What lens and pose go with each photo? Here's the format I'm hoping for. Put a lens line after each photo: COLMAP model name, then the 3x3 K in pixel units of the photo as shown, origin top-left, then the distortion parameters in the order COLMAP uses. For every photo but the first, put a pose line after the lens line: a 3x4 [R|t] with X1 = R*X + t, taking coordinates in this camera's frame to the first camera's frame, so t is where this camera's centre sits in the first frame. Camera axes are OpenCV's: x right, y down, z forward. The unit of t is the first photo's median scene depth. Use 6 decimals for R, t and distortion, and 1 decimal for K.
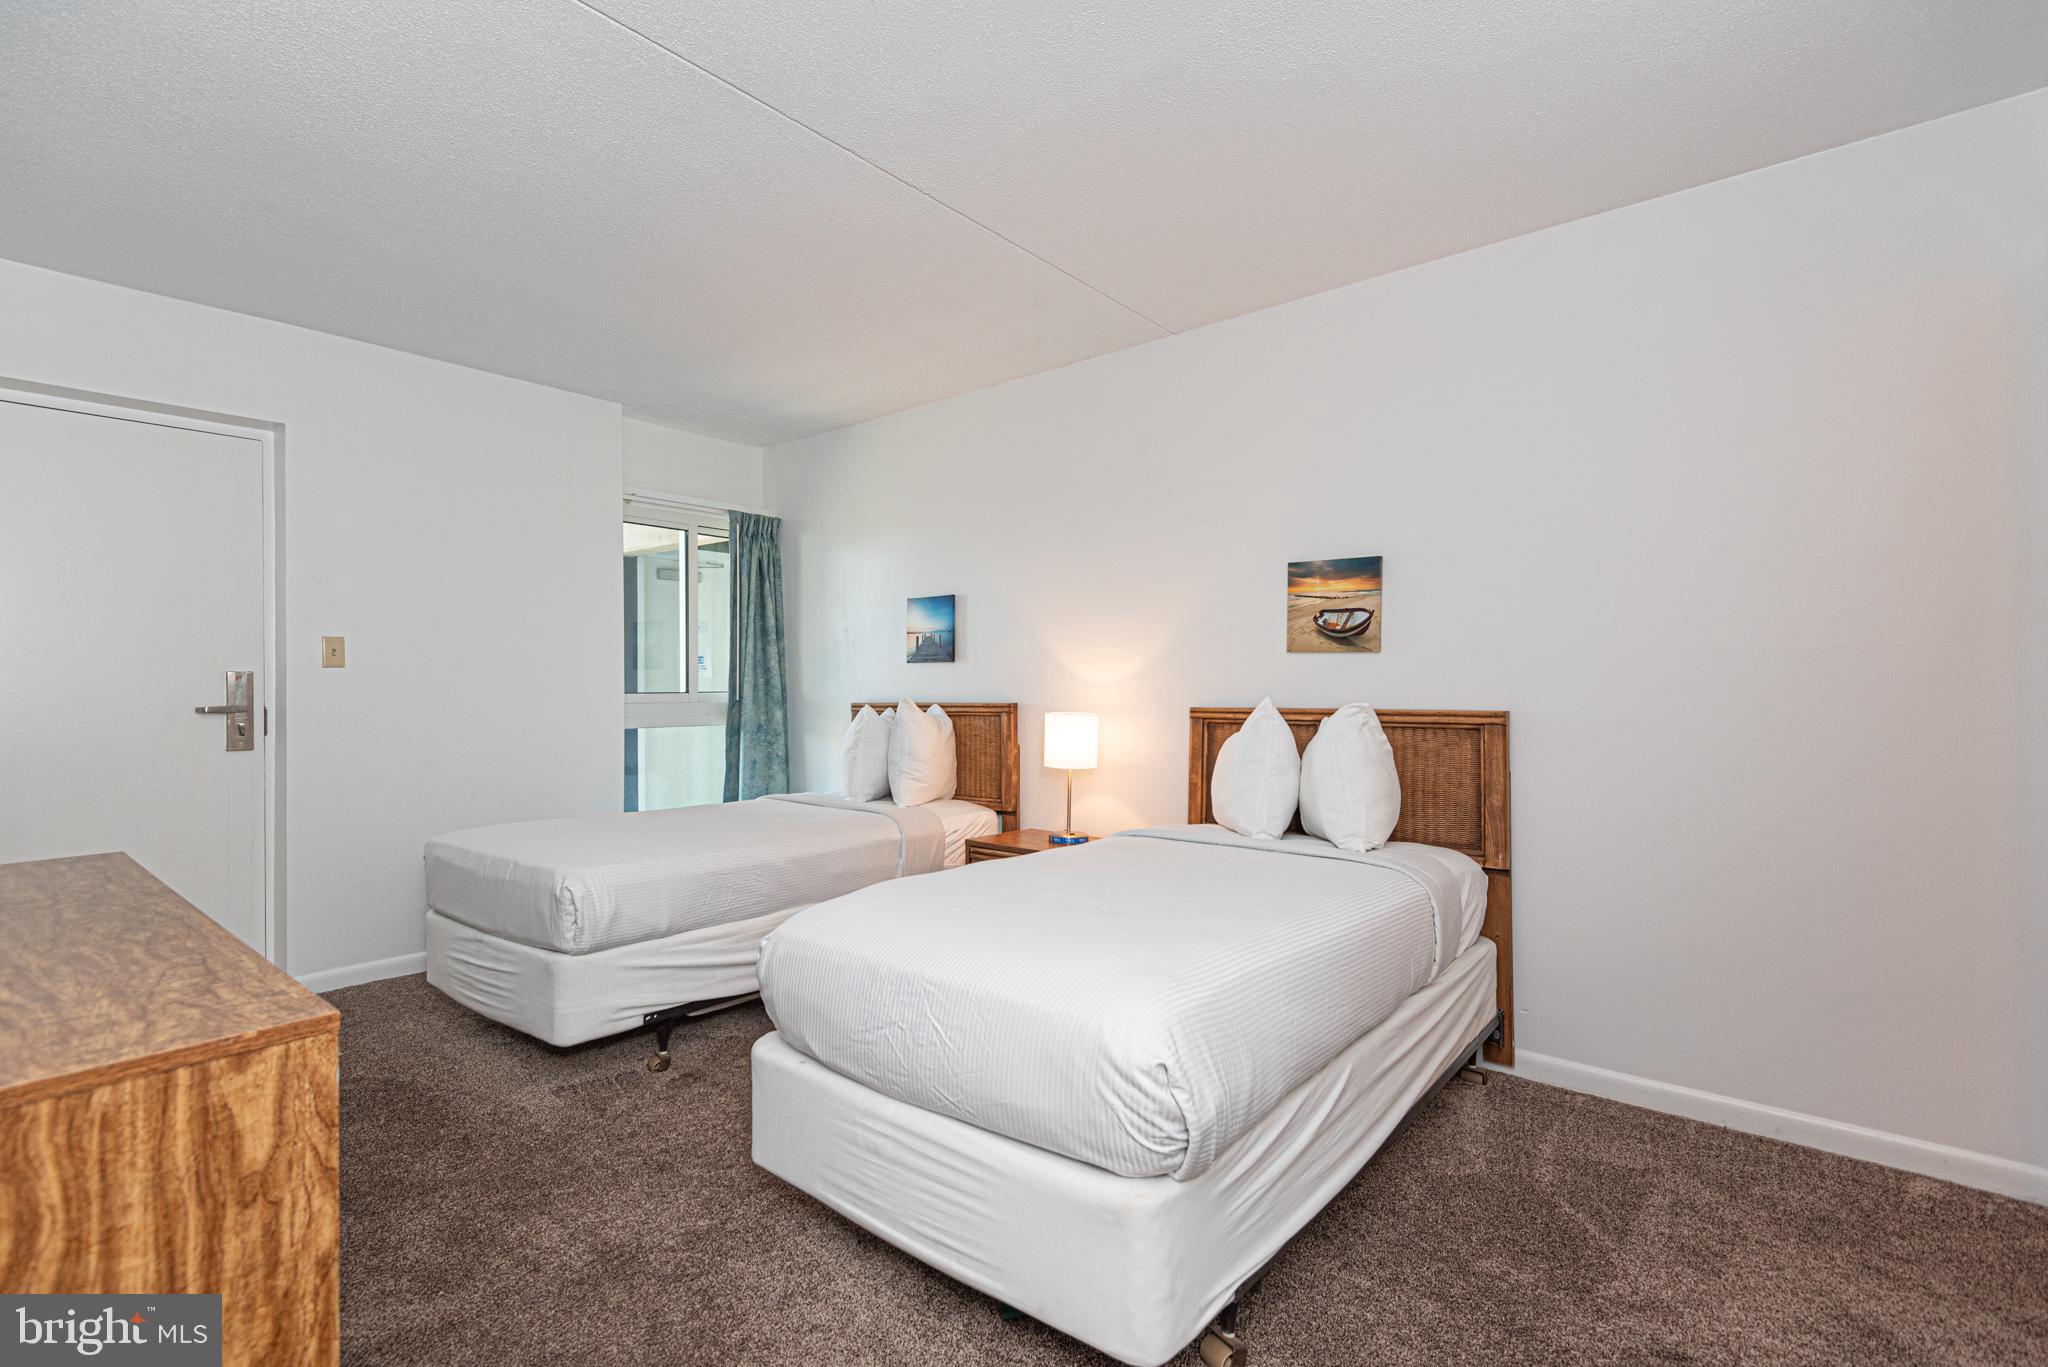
lens RADIAL K [[935.3, 0, 1030.4], [0, 935.3, 659.5], [0, 0, 1]] dist [0.029670, -0.015697]
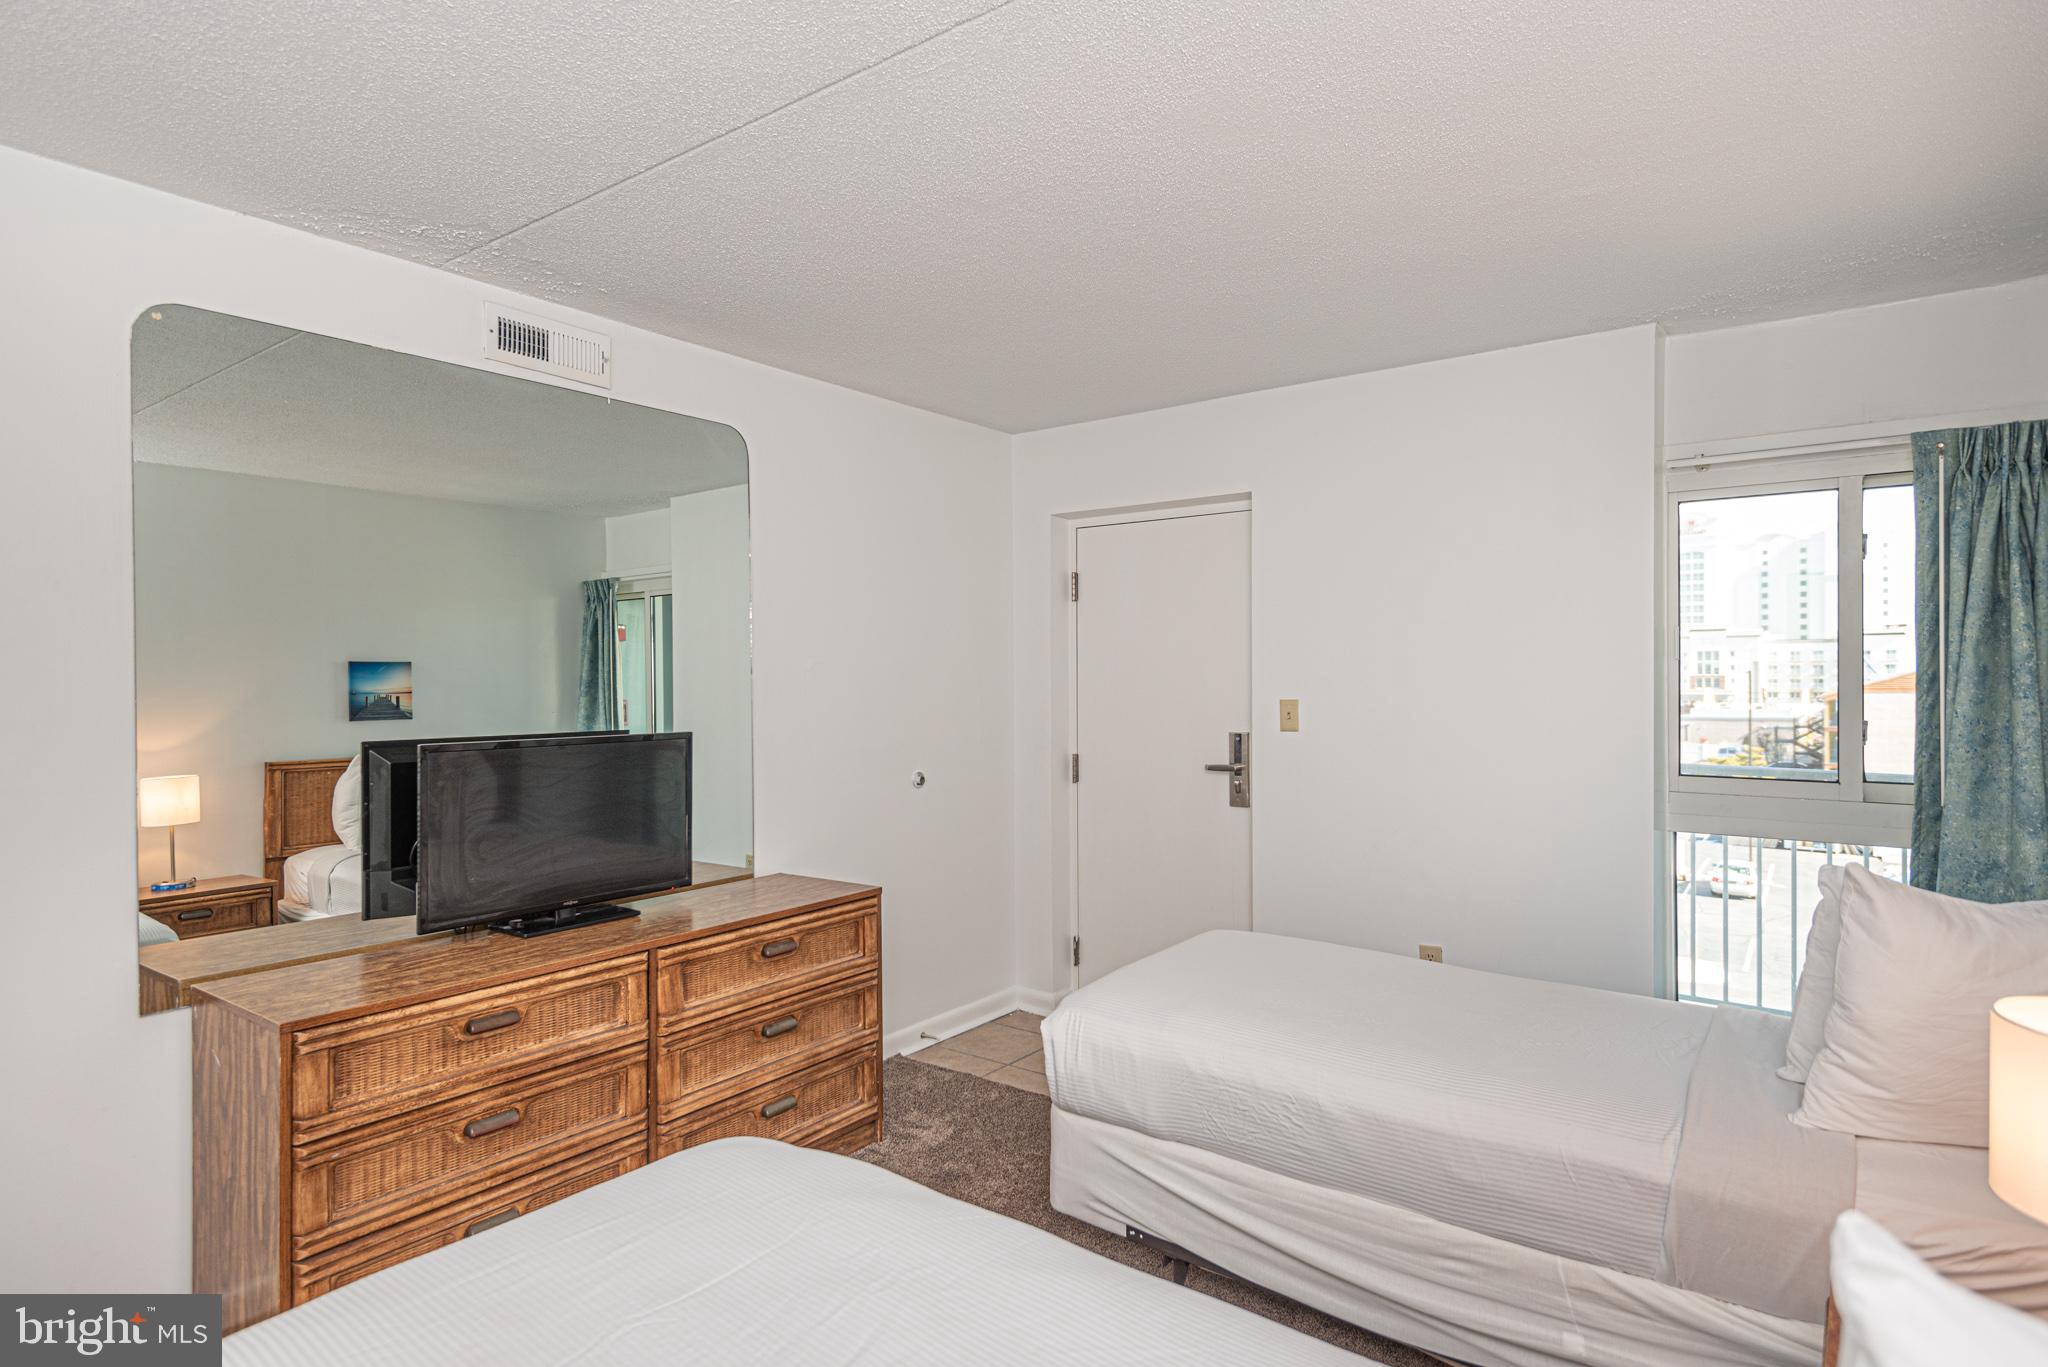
lens RADIAL K [[1075.7, 0, 1024.0], [0, 1075.7, 683.5], [0, 0, 1]] dist [0.000595, 0.000030]
pose [[0.034946, 0.002206, -0.999387, 0.357111], [0.022797, 0.999736, 0.003004, -0.051074], [0.999129, -0.022888, 0.034887, 0.705375]]
